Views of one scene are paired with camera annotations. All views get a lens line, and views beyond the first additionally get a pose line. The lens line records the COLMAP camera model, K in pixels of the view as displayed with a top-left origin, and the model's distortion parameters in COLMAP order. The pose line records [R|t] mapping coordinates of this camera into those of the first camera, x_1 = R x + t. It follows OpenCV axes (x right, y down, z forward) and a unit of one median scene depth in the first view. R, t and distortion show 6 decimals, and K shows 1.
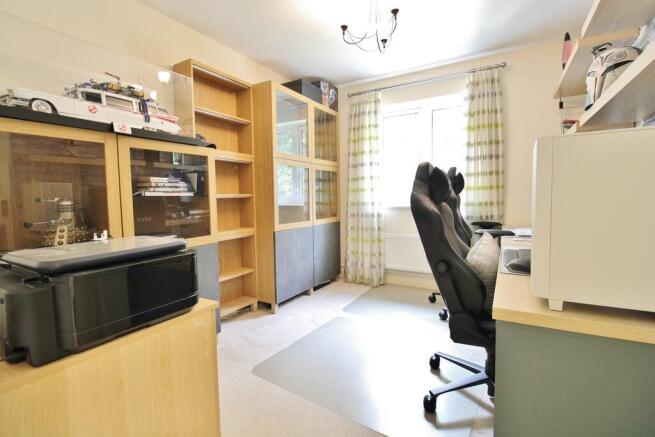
lens RADIAL K [[308.5, 0, 330.0], [0, 308.5, 214.1], [0, 0, 1]] dist [0.000321, -0.010582]
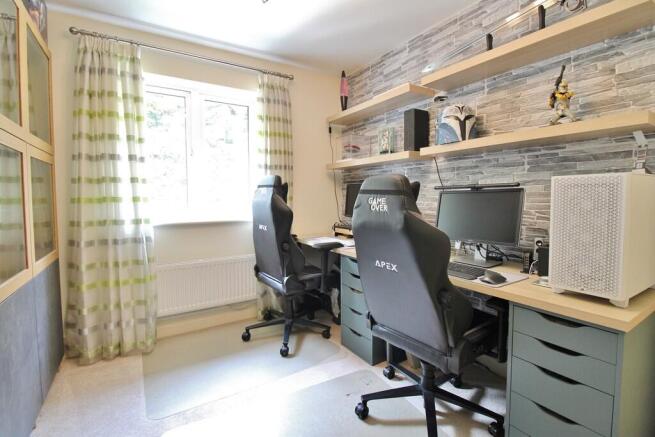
lens RADIAL K [[308.5, 0, 330.0], [0, 308.5, 214.1], [0, 0, 1]] dist [0.000321, -0.010582]
pose [[0.464241, -0.032775, 0.885102, -0.231659], [0.048488, 0.998757, 0.011552, -0.037069], [-0.884381, 0.037554, 0.465253, 0.357801]]
